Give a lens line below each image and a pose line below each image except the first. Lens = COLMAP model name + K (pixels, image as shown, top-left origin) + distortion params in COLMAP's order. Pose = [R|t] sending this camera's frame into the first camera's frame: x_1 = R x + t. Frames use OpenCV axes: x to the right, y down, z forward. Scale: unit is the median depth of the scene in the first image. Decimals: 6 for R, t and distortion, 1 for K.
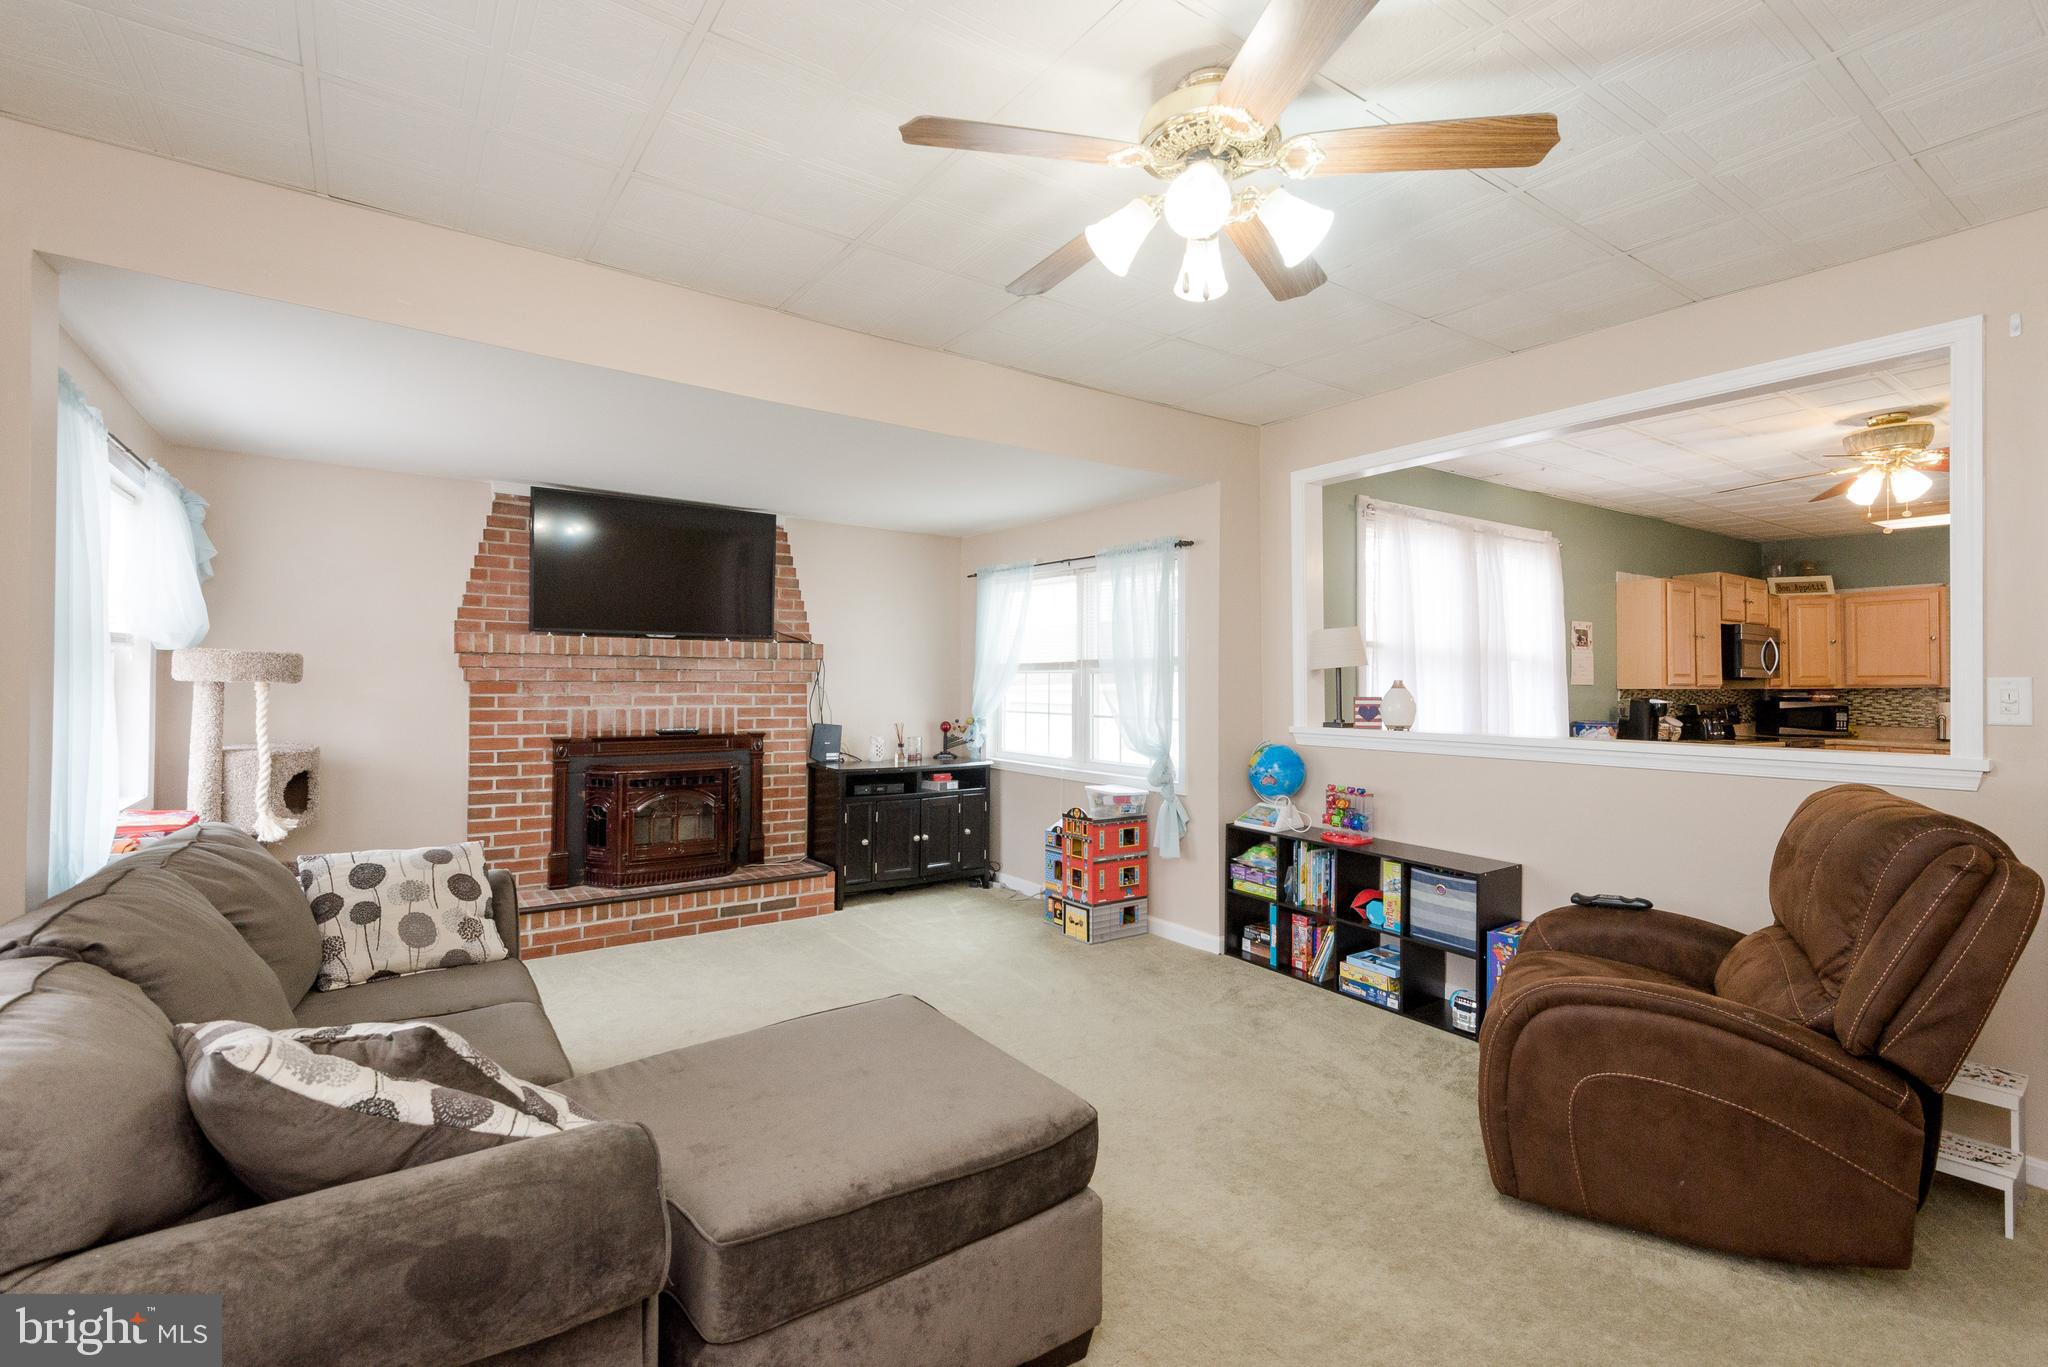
lens RADIAL K [[921.3, 0, 1028.5], [0, 921.3, 680.2], [0, 0, 1]] dist [0.027284, -0.014891]
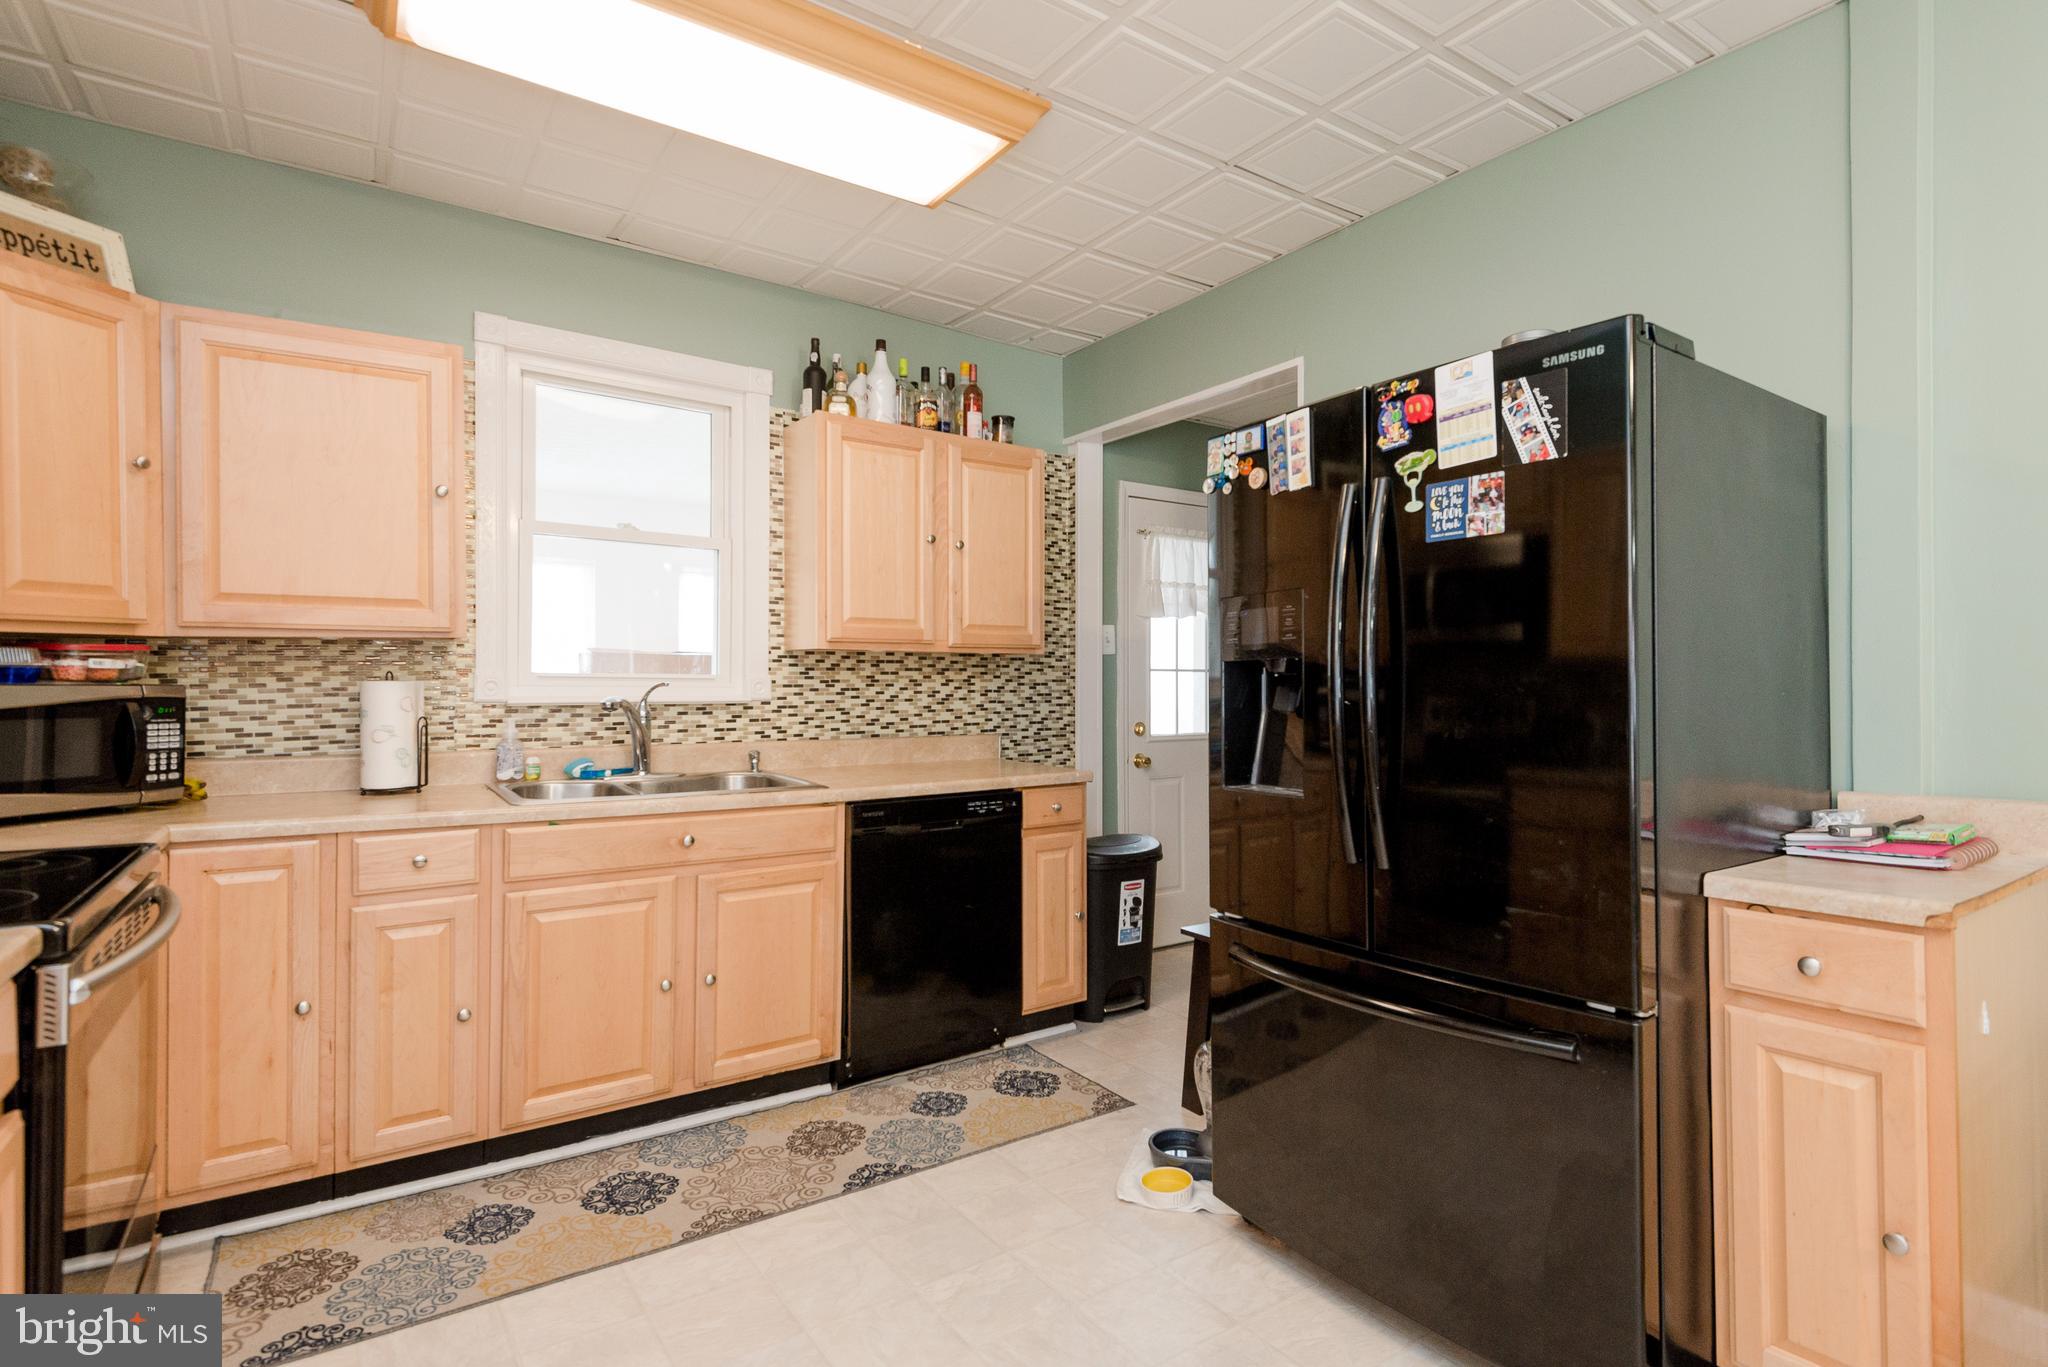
lens RADIAL K [[1025.8, 0, 1062.4], [0, 1025.8, 681.8], [0, 0, 1]] dist [0.007138, -0.000393]
pose [[0.015888, -0.009515, 0.999828, 0.907528], [-0.010589, 0.999897, 0.009684, 0.027368], [-0.999818, -0.010741, 0.015786, 1.164885]]
